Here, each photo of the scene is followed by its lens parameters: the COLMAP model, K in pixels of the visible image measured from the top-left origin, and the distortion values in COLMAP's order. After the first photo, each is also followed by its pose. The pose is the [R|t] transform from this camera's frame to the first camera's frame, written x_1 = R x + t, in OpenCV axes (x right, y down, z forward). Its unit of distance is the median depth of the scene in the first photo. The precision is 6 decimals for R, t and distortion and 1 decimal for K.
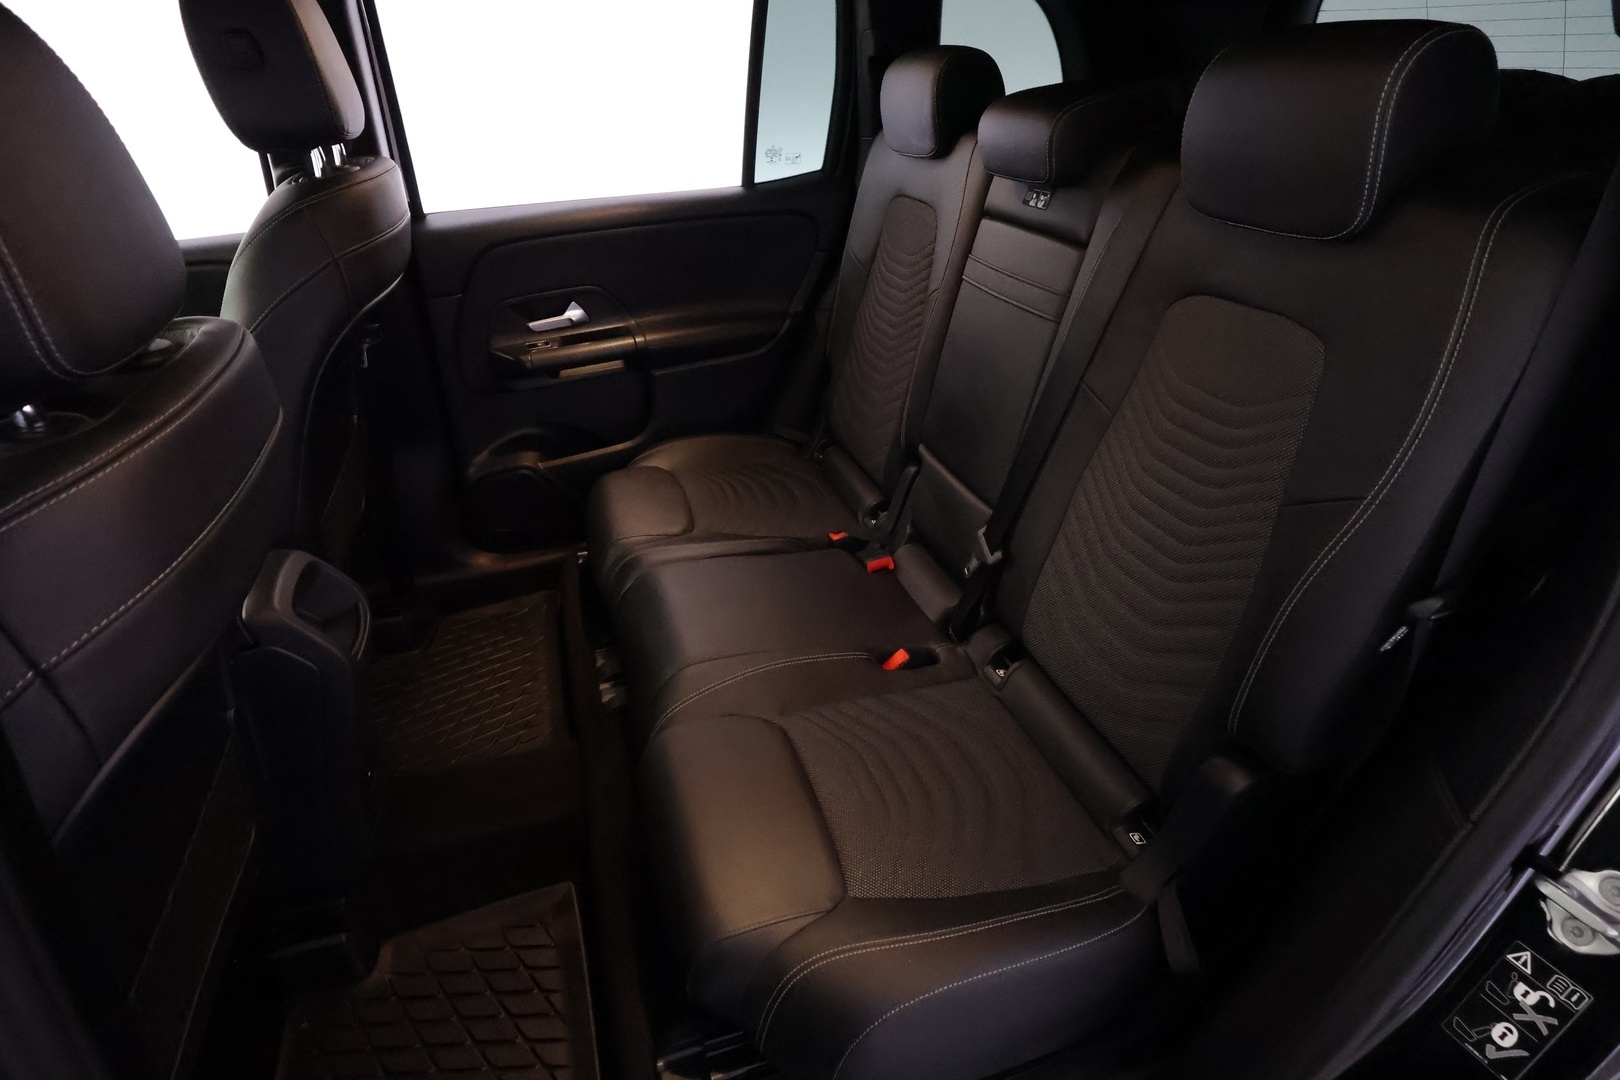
lens RADIAL K [[815.7, 0, 810.2], [0, 815.7, 544.7], [0, 0, 1]] dist [-0.004481, 0.001848]
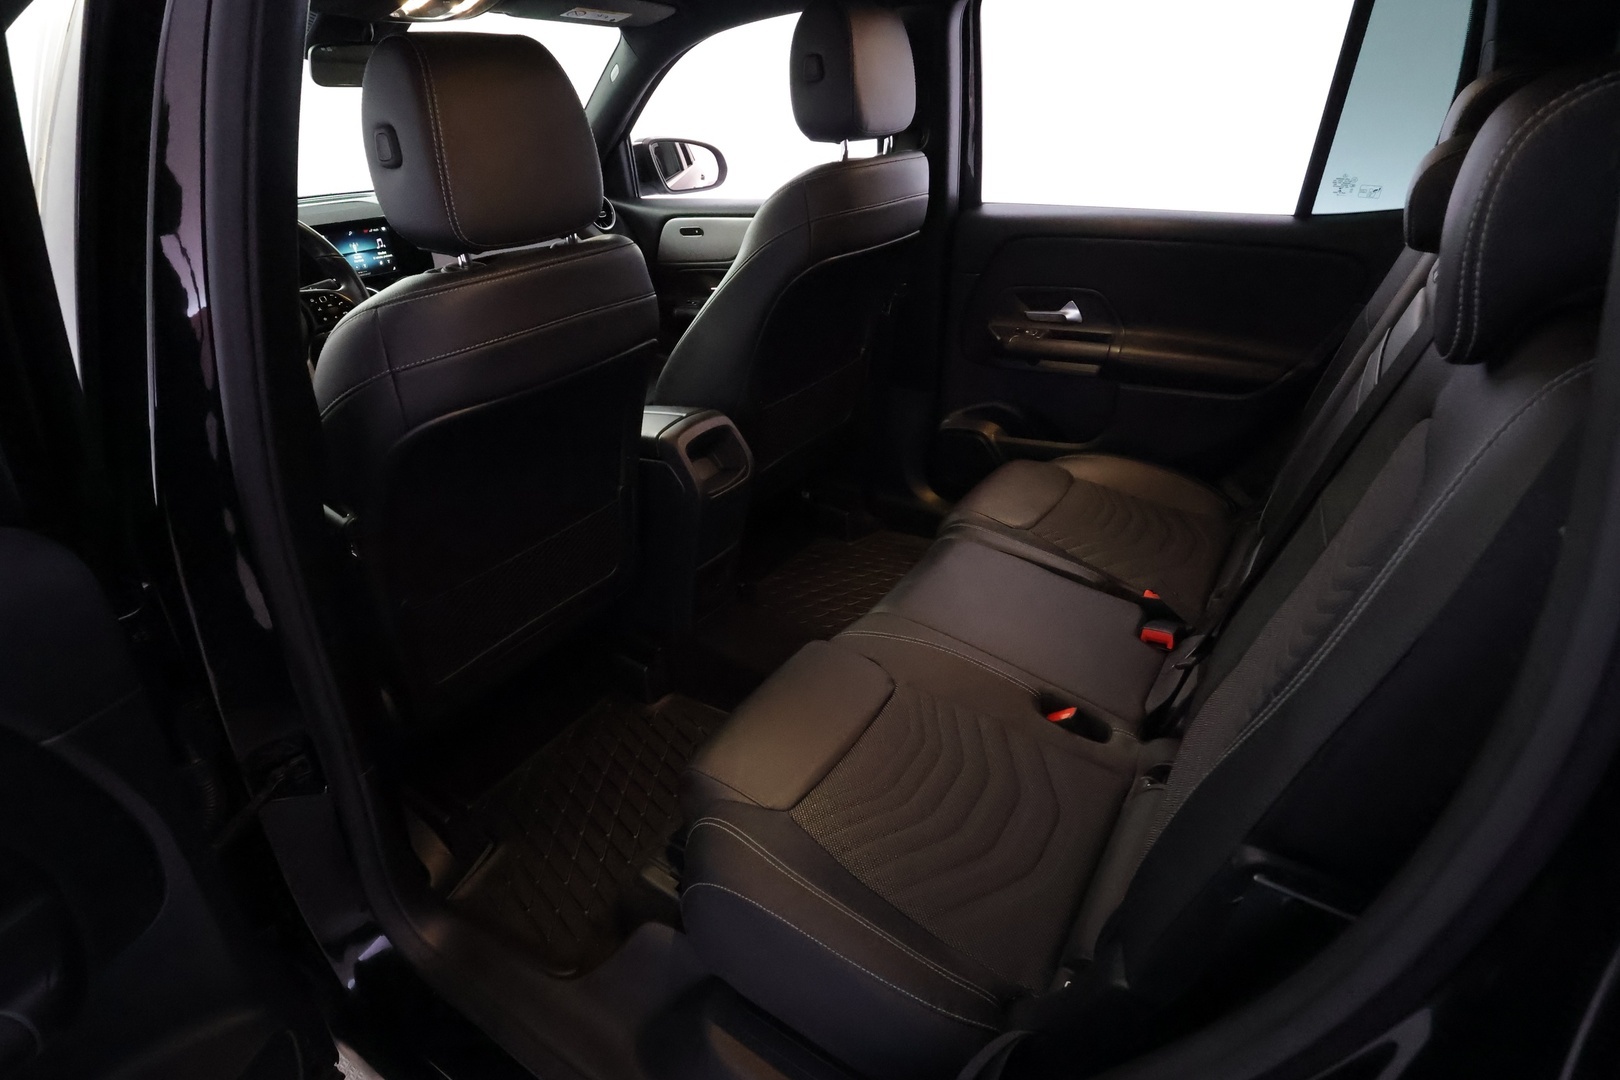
lens RADIAL K [[818.4, 0, 810.0], [0, 818.4, 540.0], [0, 0, 1]] dist [-0.002628, -0.000150]
pose [[0.634546, 0.392219, -0.665969, 0.317267], [-0.394956, 0.905219, 0.156805, -0.049813], [0.664350, 0.163529, 0.729313, 0.054618]]
